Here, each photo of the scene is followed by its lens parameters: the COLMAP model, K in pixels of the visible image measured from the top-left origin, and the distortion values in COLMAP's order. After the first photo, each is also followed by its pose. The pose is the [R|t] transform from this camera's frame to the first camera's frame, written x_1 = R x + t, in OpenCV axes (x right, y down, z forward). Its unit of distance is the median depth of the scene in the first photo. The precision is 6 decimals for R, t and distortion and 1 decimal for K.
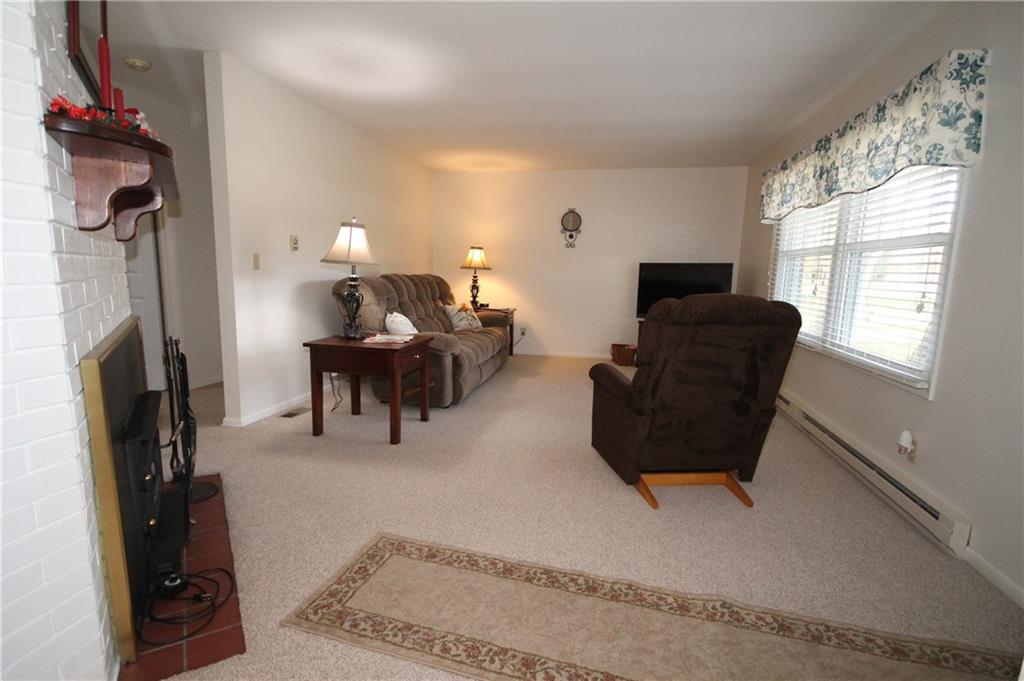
lens RADIAL K [[480.5, 0, 514.1], [0, 480.5, 342.7], [0, 0, 1]] dist [0.001207, 0.000715]
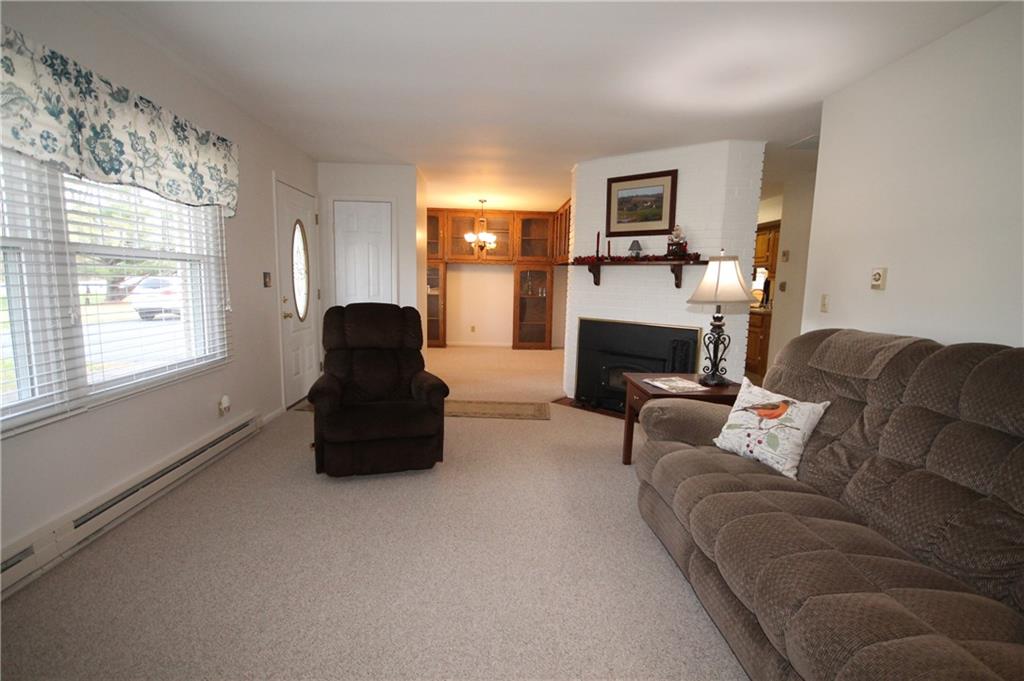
lens RADIAL K [[480.5, 0, 512.6], [0, 480.5, 340.3], [0, 0, 1]] dist [0.001207, 0.000715]
pose [[-0.974347, -0.022300, -0.223945, 0.225417], [-0.083743, 0.959547, 0.268805, -0.308121], [0.208892, 0.280663, -0.936799, 1.792145]]
